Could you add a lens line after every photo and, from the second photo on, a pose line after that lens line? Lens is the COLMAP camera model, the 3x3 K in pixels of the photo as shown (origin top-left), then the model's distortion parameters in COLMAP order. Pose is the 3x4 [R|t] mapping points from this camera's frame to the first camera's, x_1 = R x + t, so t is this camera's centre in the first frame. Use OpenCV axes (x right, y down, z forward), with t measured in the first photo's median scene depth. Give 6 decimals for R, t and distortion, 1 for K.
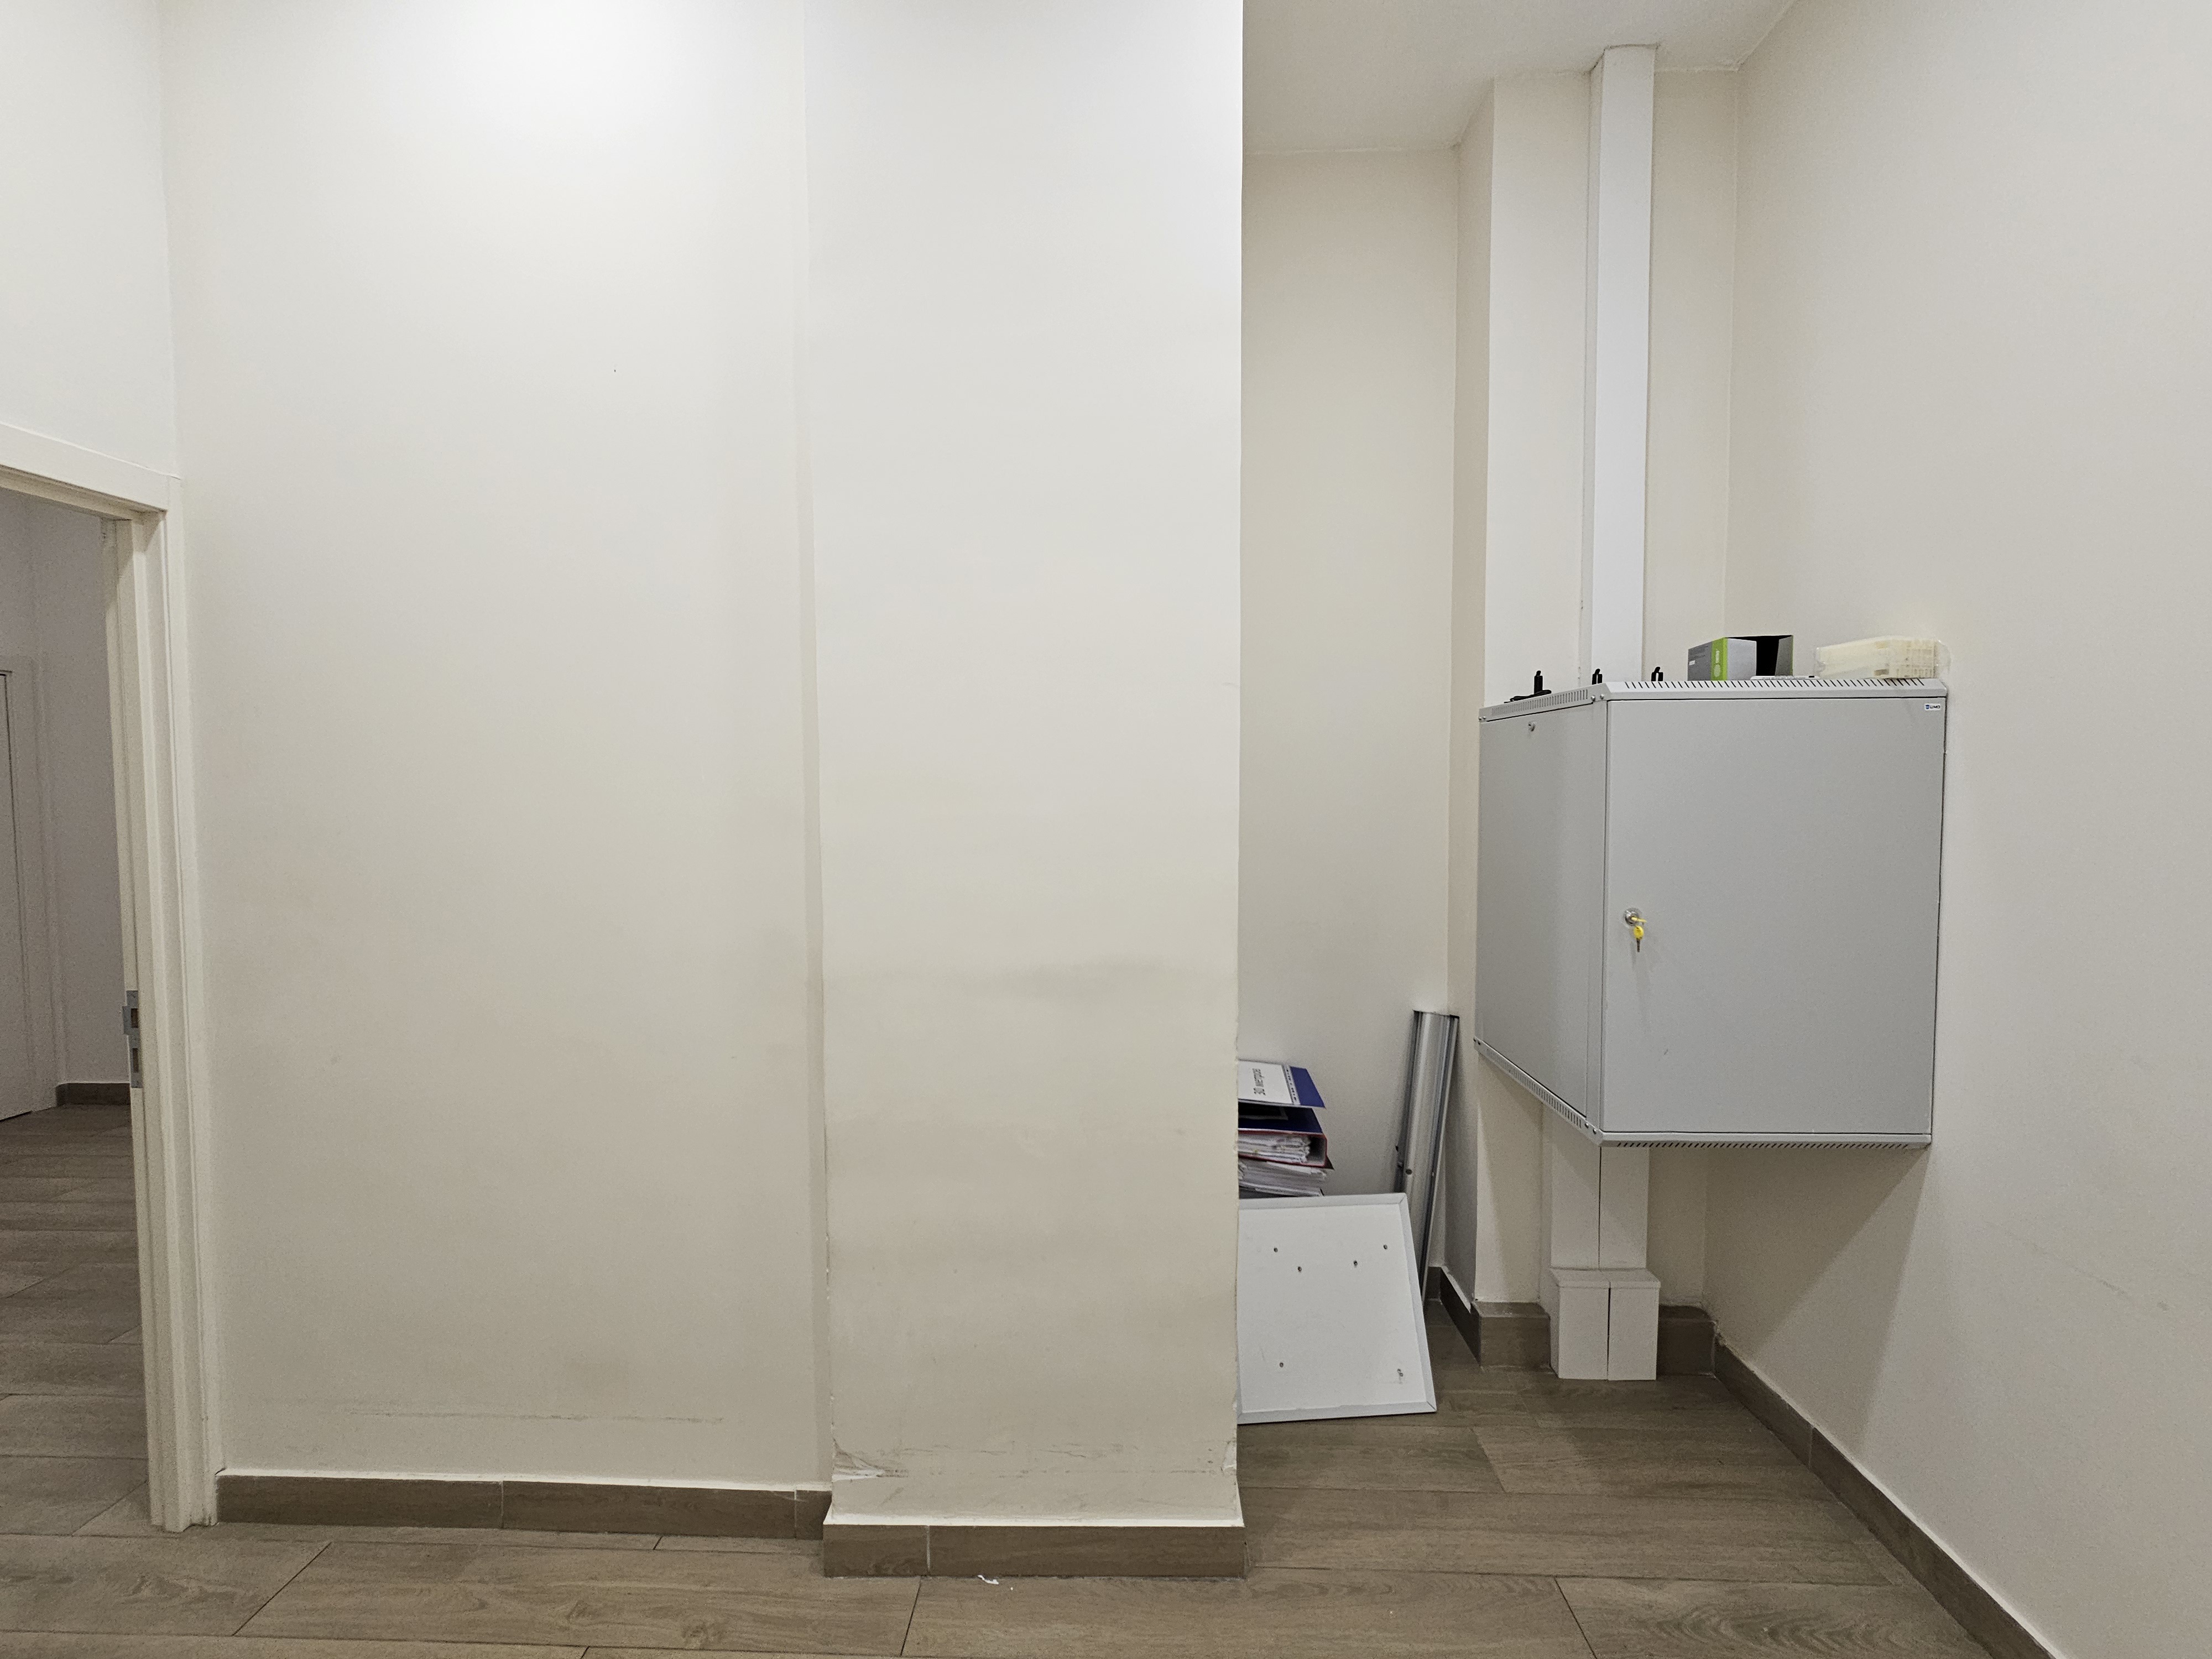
lens RADIAL K [[908.0, 0, 1115.0], [0, 908.0, 825.1], [0, 0, 1]] dist [-0.000721, 0.001674]
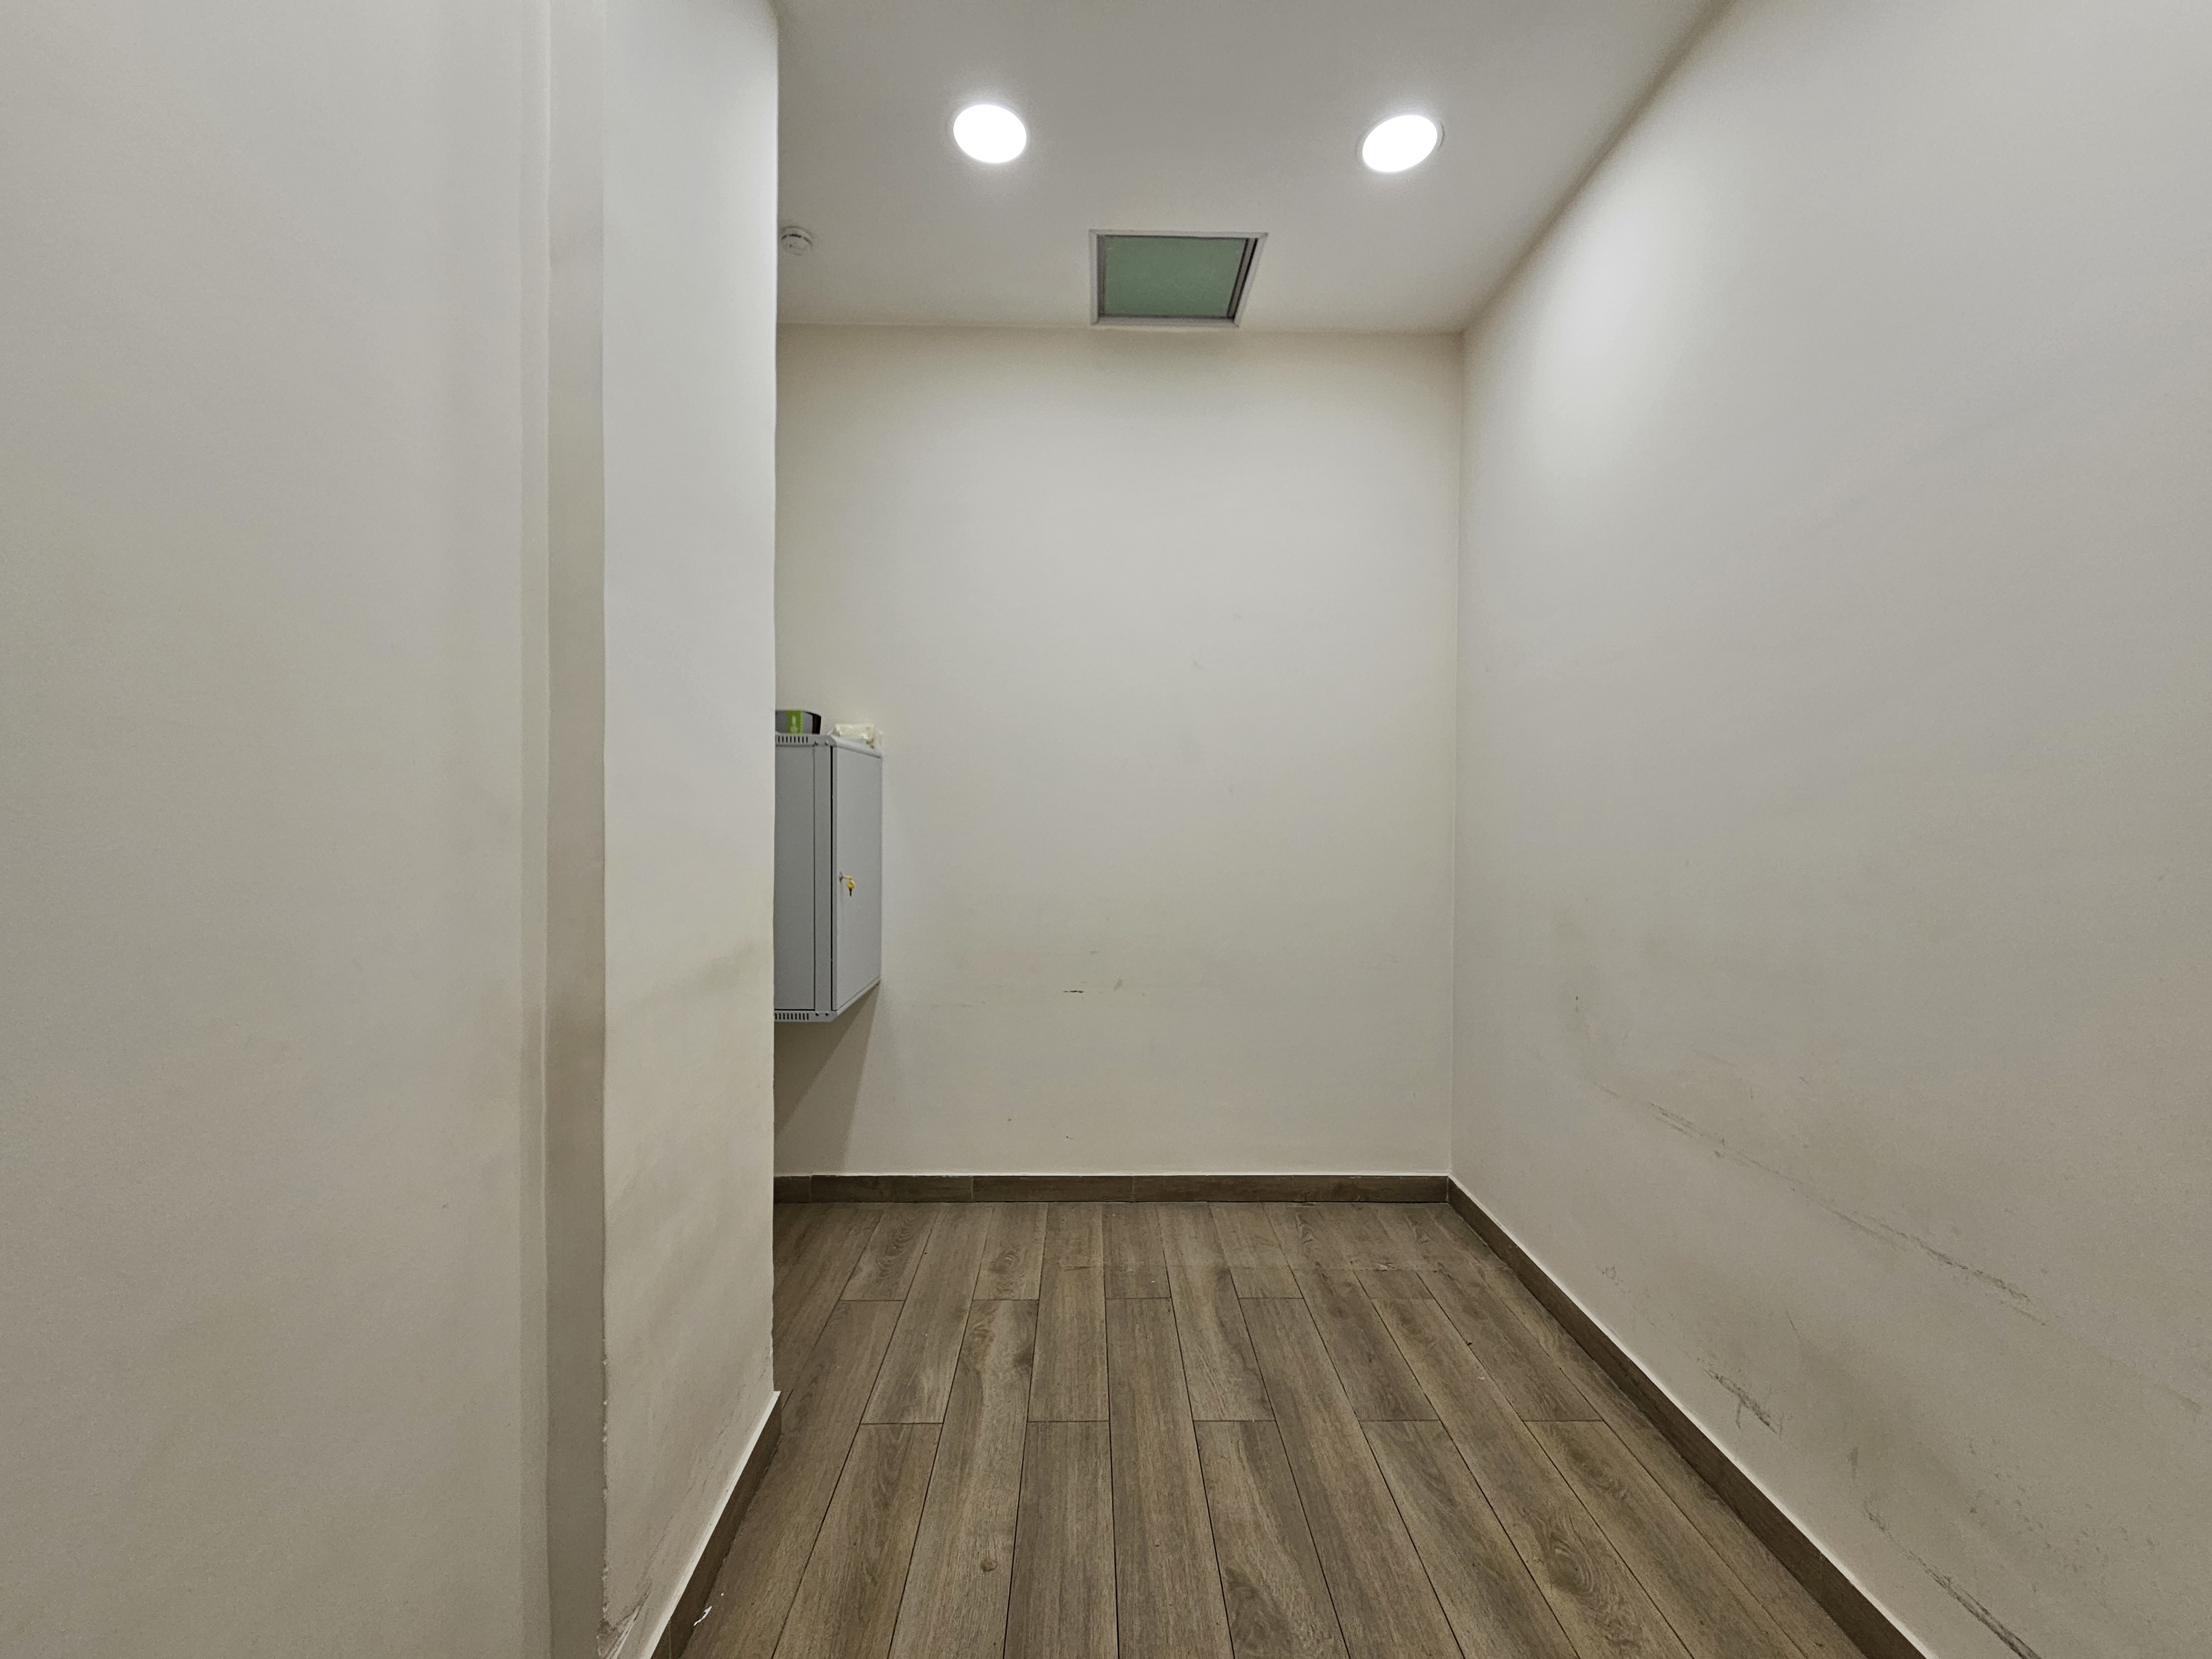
lens RADIAL K [[908.0, 0, 1107.1], [0, 908.0, 827.9], [0, 0, 1]] dist [-0.000721, 0.001674]
pose [[-0.055841, -0.009591, 0.998394, -1.079836], [0.032871, 0.999394, 0.011439, 0.009831], [-0.997898, 0.033457, -0.055492, 0.588000]]
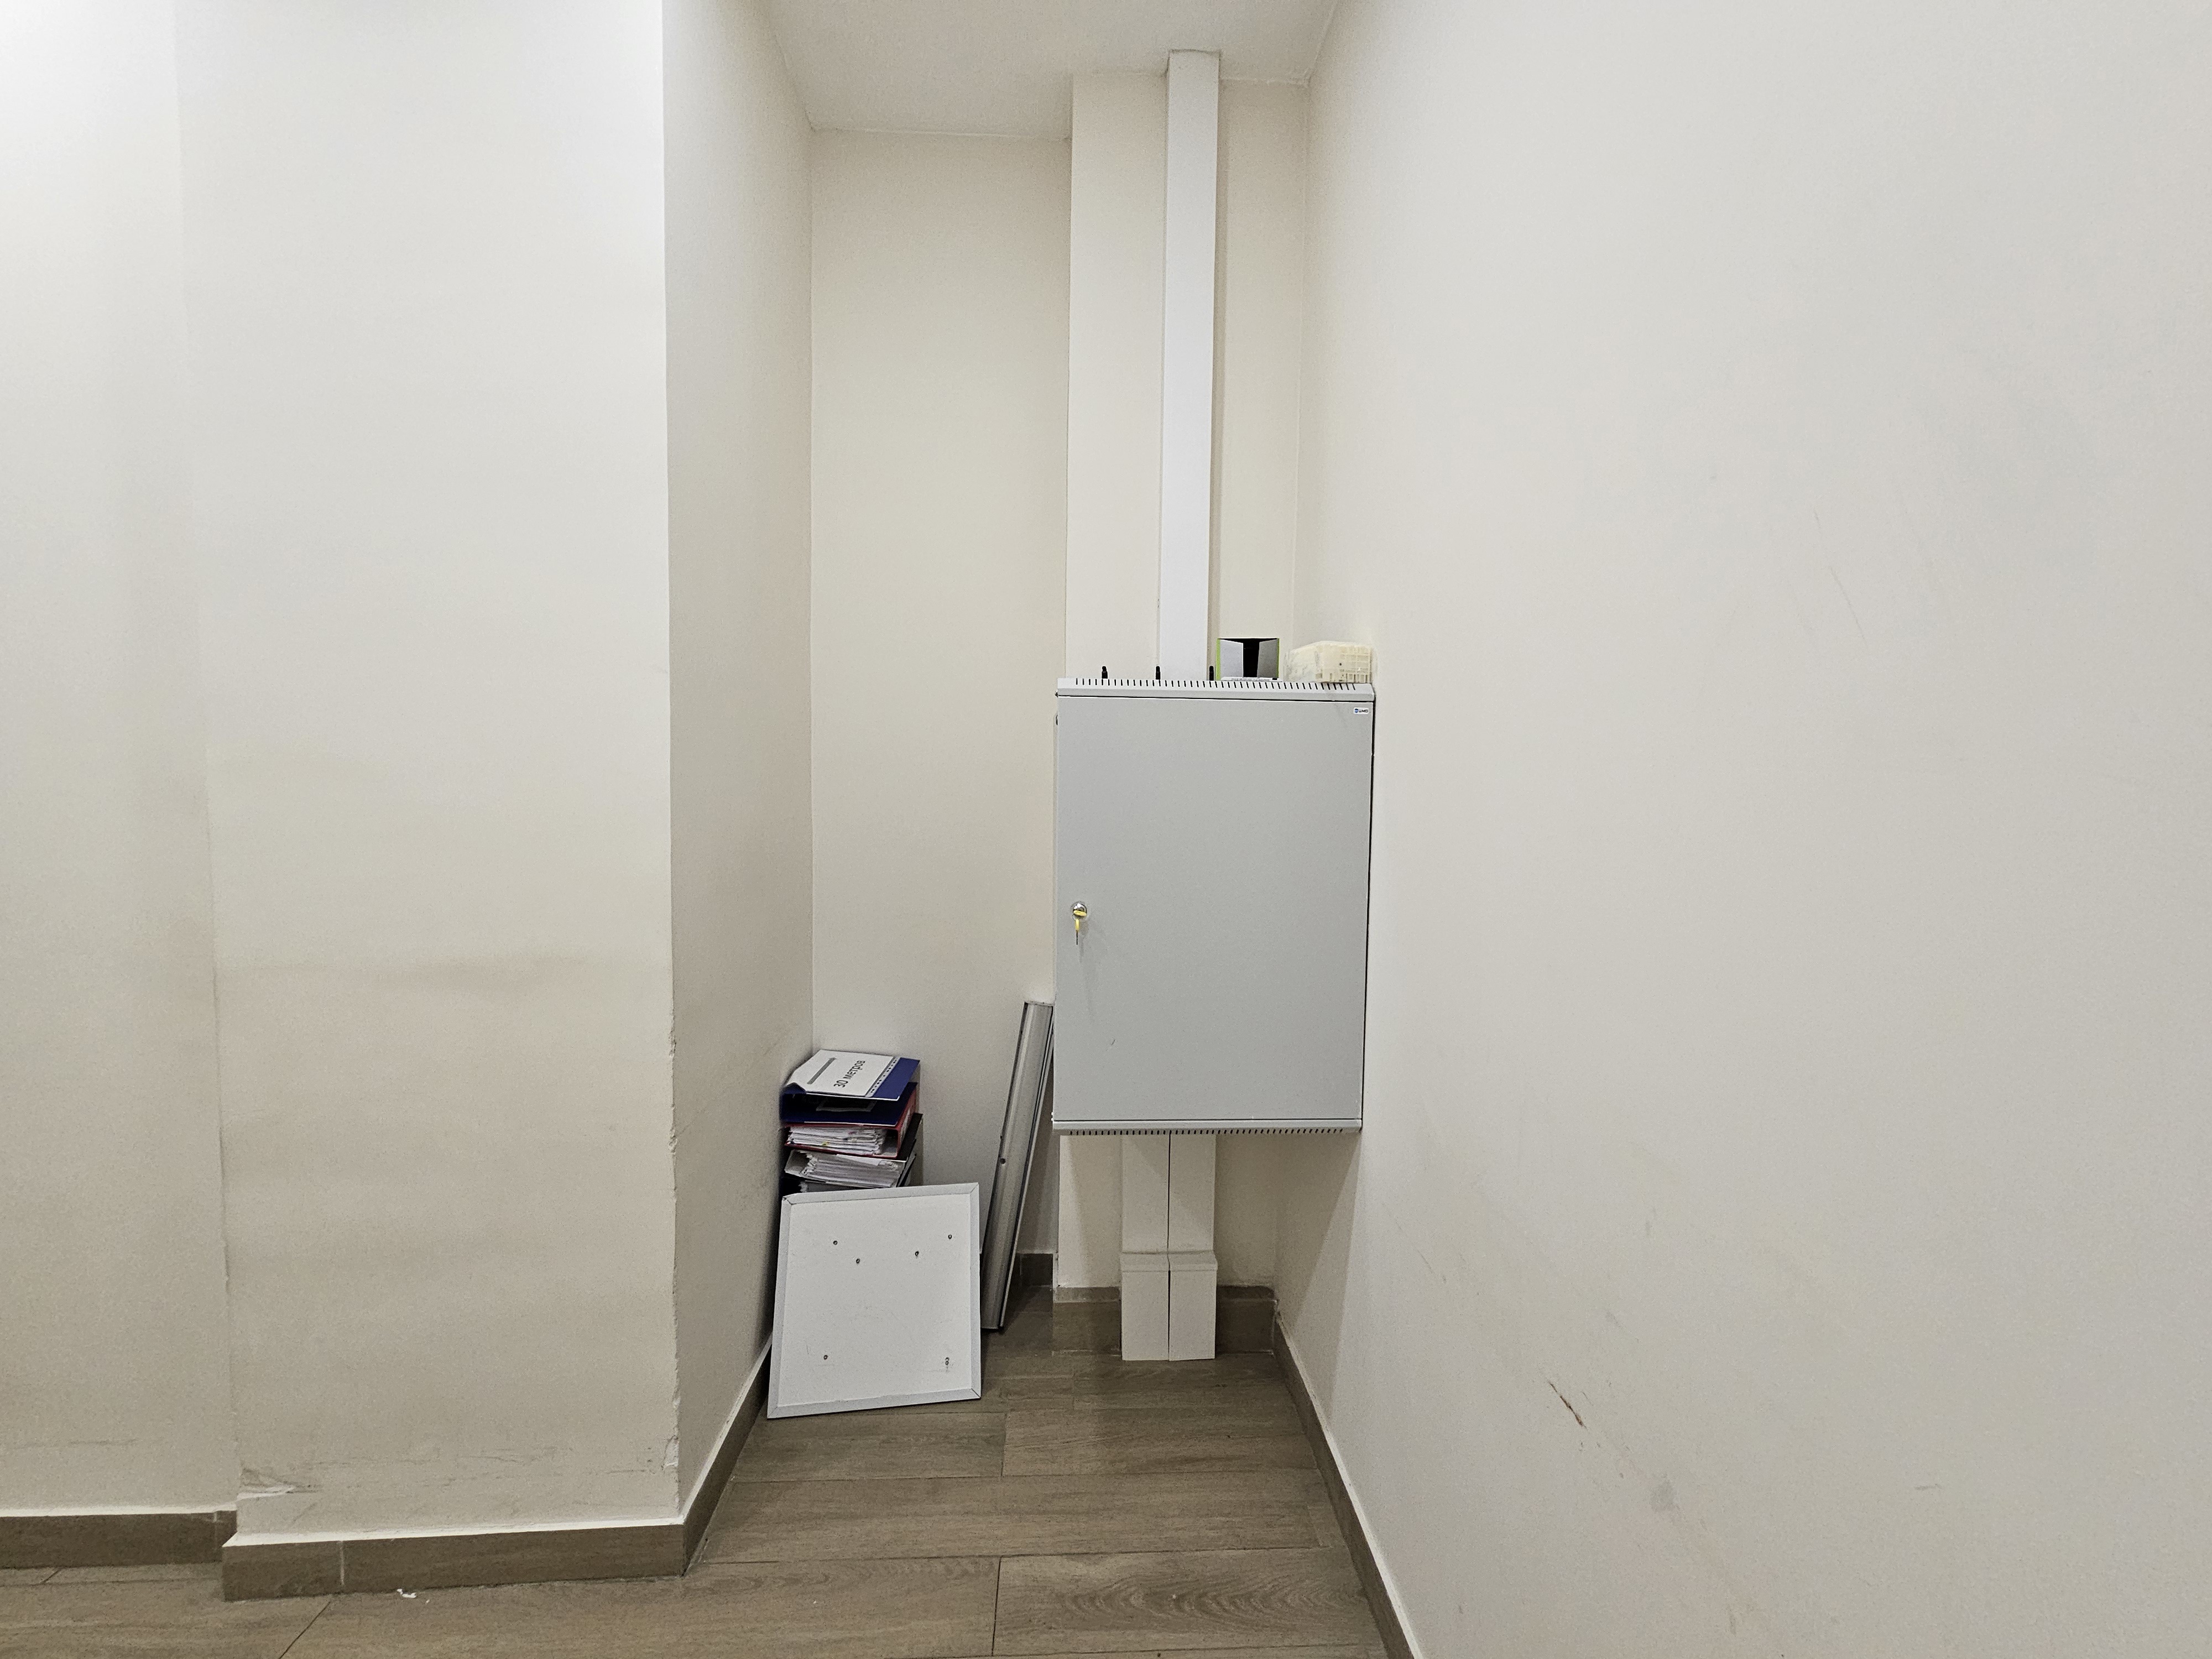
lens RADIAL K [[908.0, 0, 1112.6], [0, 908.0, 827.0], [0, 0, 1]] dist [-0.000721, 0.001674]
pose [[0.996129, 0.015168, 0.086584, 0.498834], [-0.016216, 0.999803, 0.011412, -0.004009], [-0.086394, -0.012771, 0.996179, -0.013884]]
